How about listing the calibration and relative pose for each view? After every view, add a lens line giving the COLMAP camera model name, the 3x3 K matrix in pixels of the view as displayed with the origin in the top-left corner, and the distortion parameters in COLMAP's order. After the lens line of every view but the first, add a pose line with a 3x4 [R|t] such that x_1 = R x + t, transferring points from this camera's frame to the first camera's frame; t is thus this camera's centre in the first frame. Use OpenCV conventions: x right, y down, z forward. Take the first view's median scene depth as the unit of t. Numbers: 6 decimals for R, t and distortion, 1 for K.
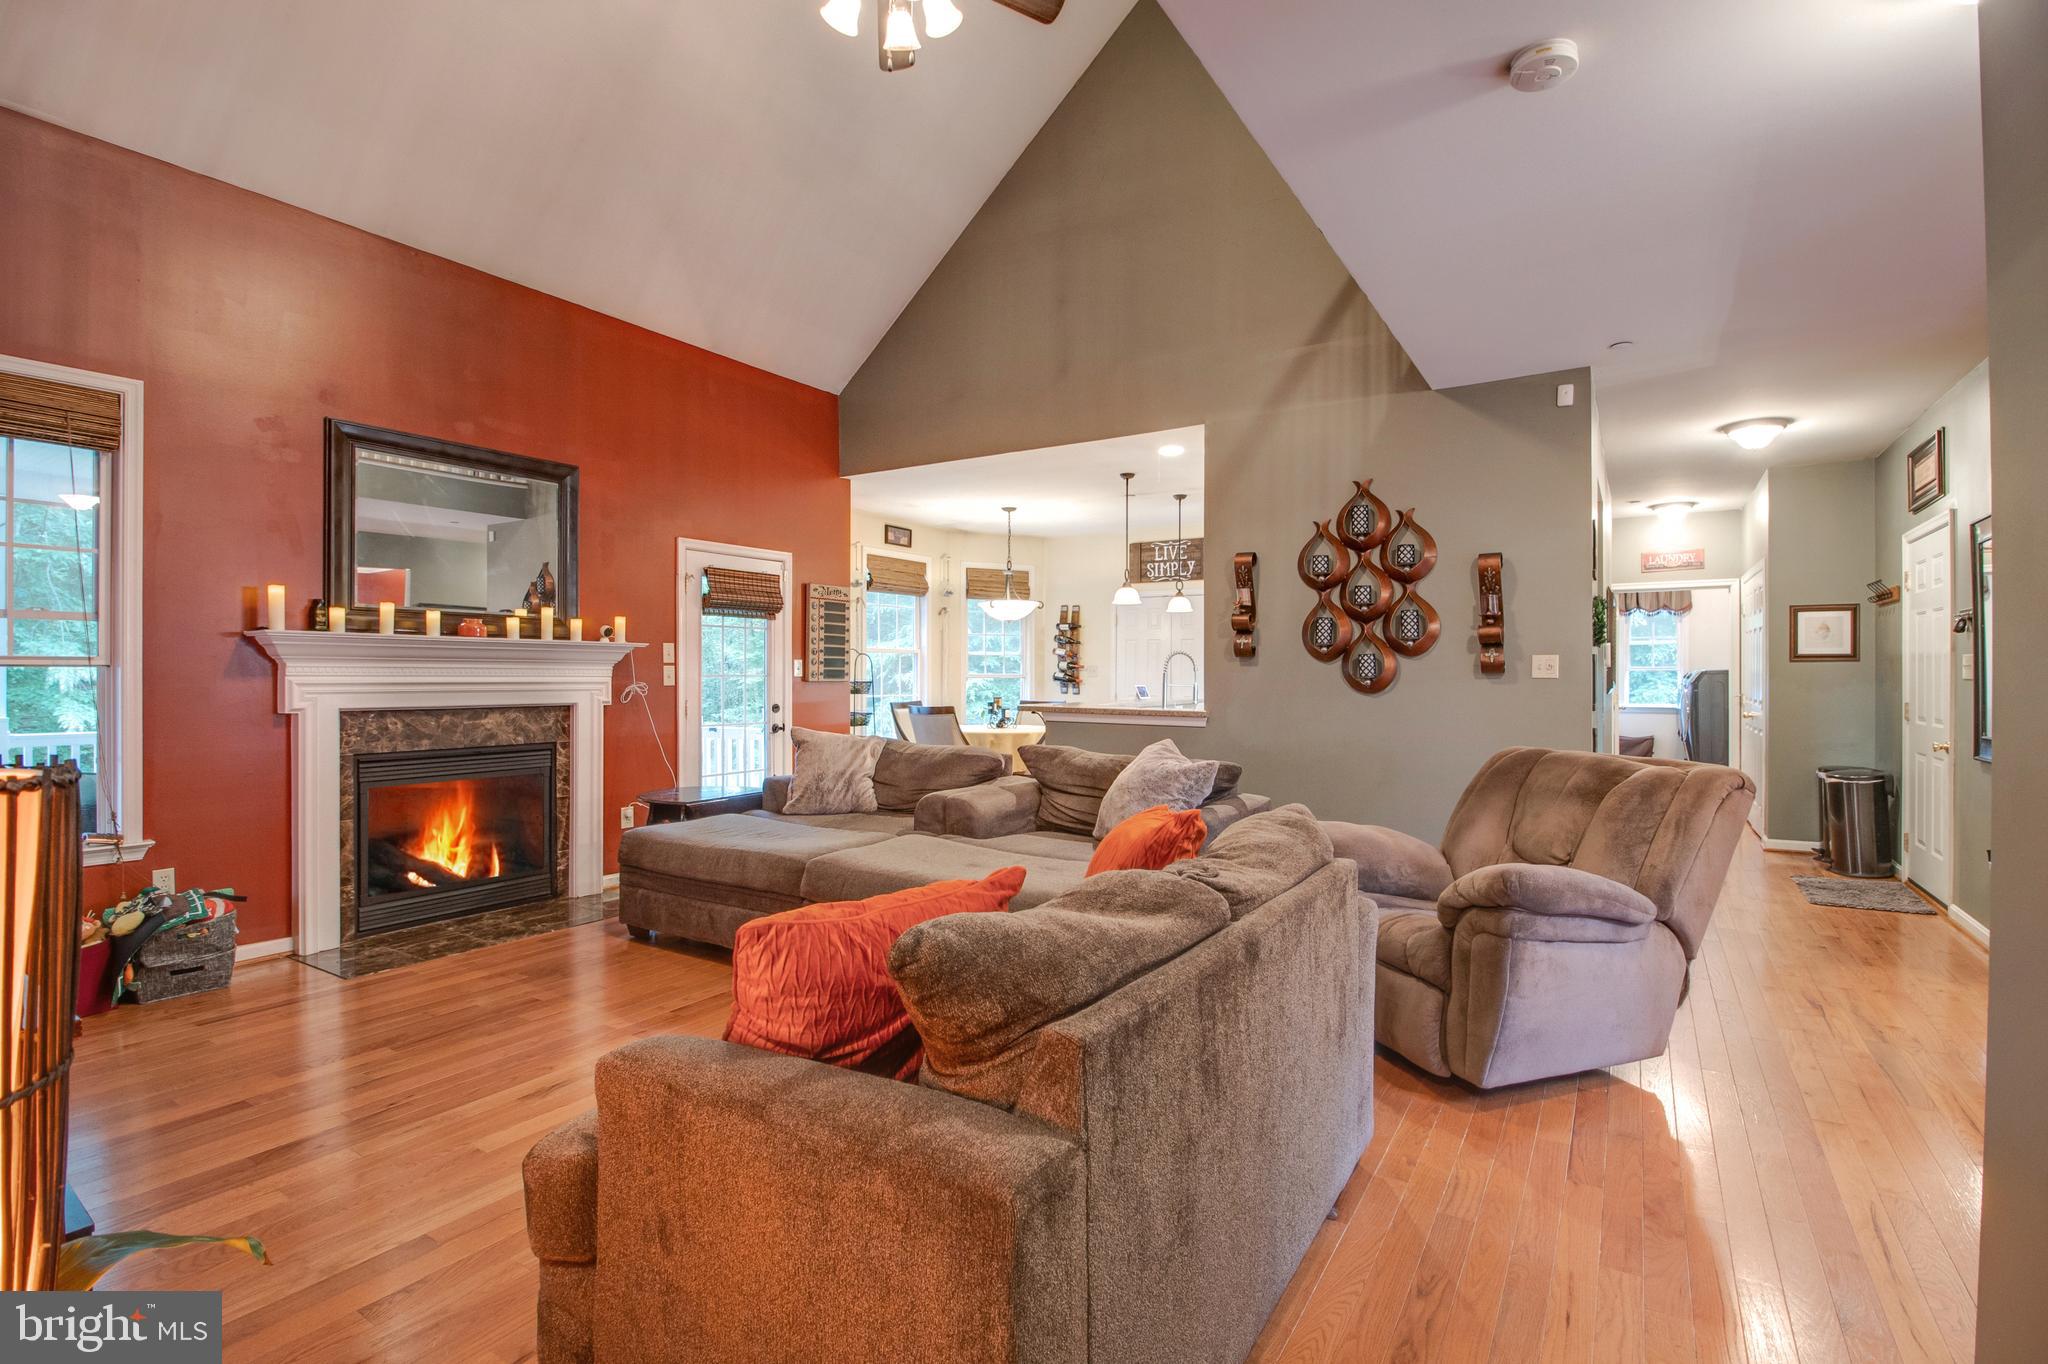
lens RADIAL K [[947.1, 0, 1025.8], [0, 947.1, 680.3], [0, 0, 1]] dist [-0.013395, -0.007397]
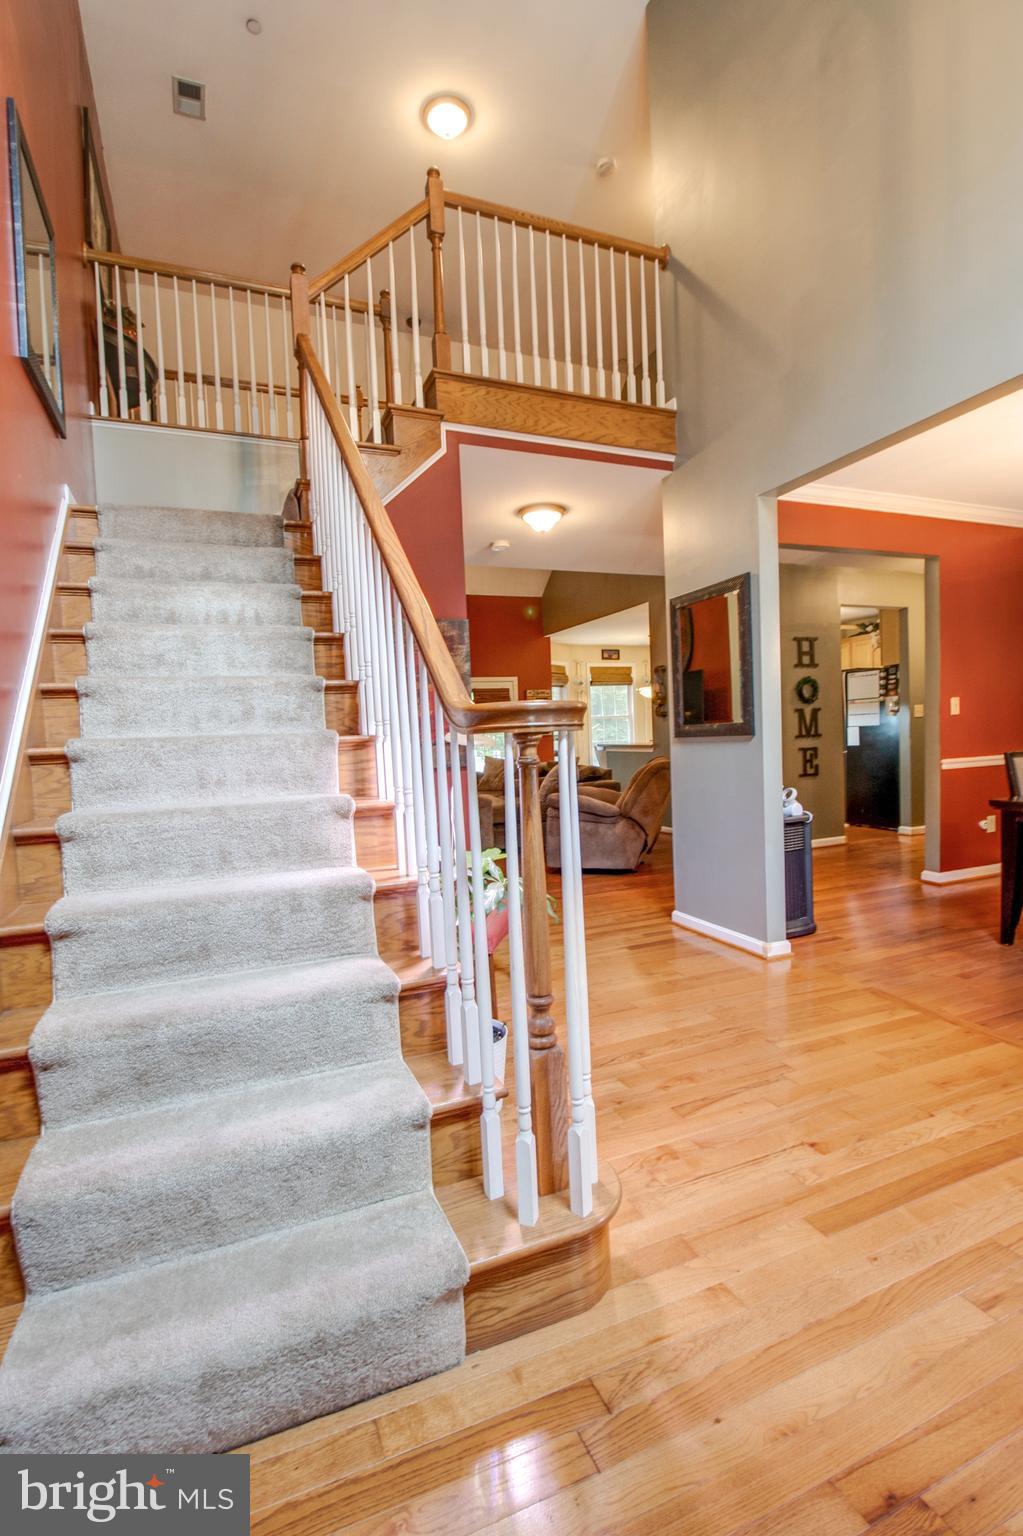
lens RADIAL K [[710.3, 0, 506.8], [0, 710.3, 772.5], [0, 0, 1]] dist [-0.013395, -0.007397]
pose [[0.821996, -0.004936, -0.569472, 0.642560], [0.038903, 0.998113, 0.047502, 0.006262], [0.568163, -0.061201, 0.820637, -0.359103]]
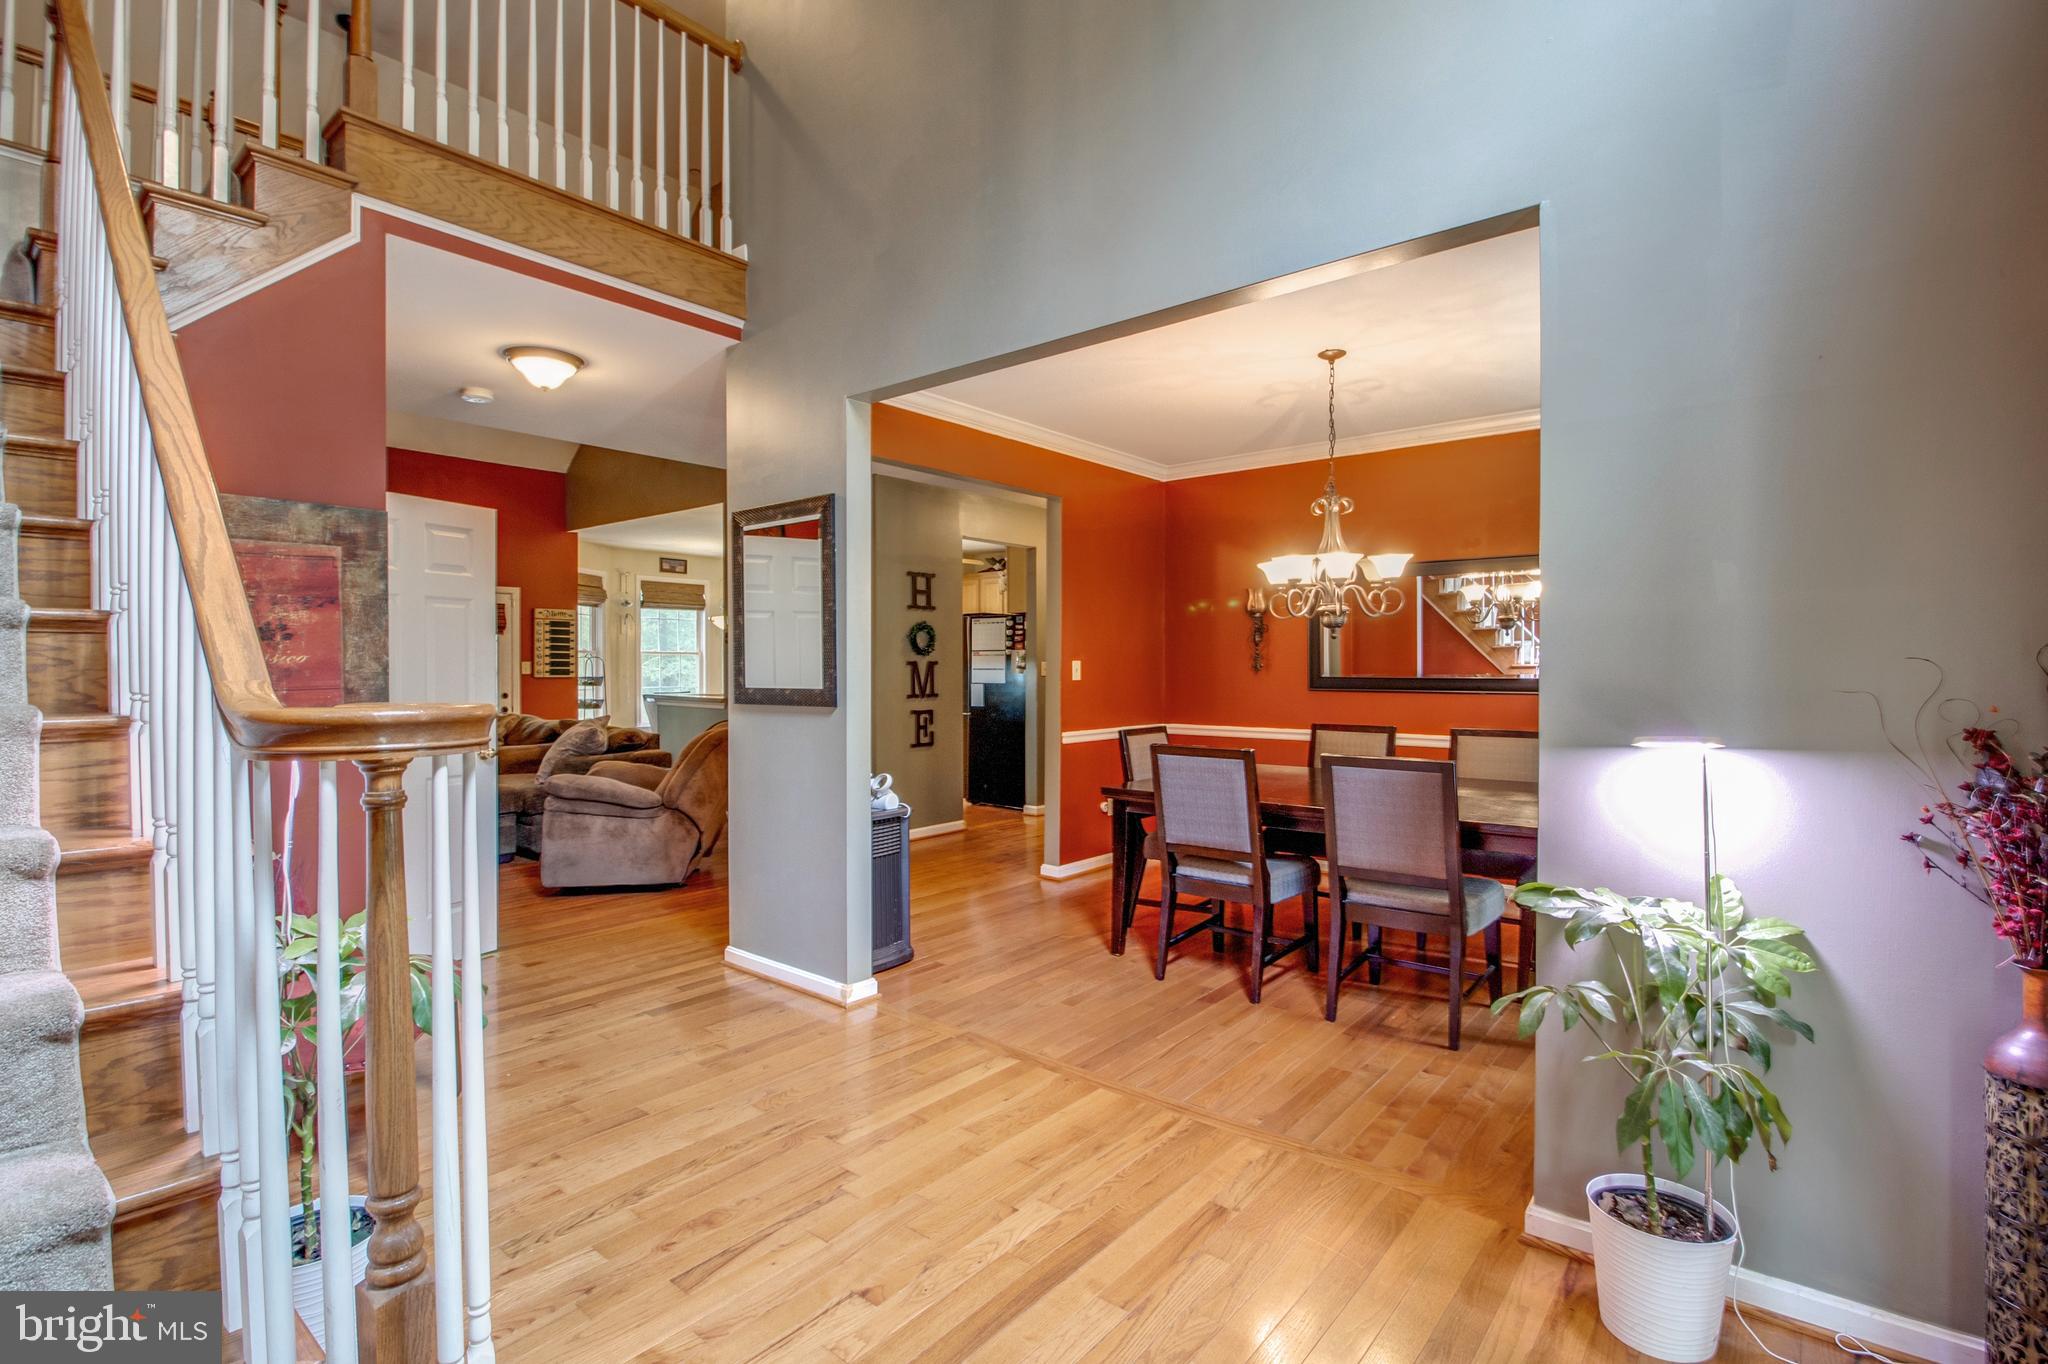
lens RADIAL K [[947.1, 0, 1038.4], [0, 947.1, 670.2], [0, 0, 1]] dist [-0.013395, -0.007397]
pose [[0.994884, 0.001012, -0.101023, 0.660036], [-0.001053, 0.999999, -0.000349, -0.009354], [0.101022, 0.000454, 0.994884, -0.336628]]
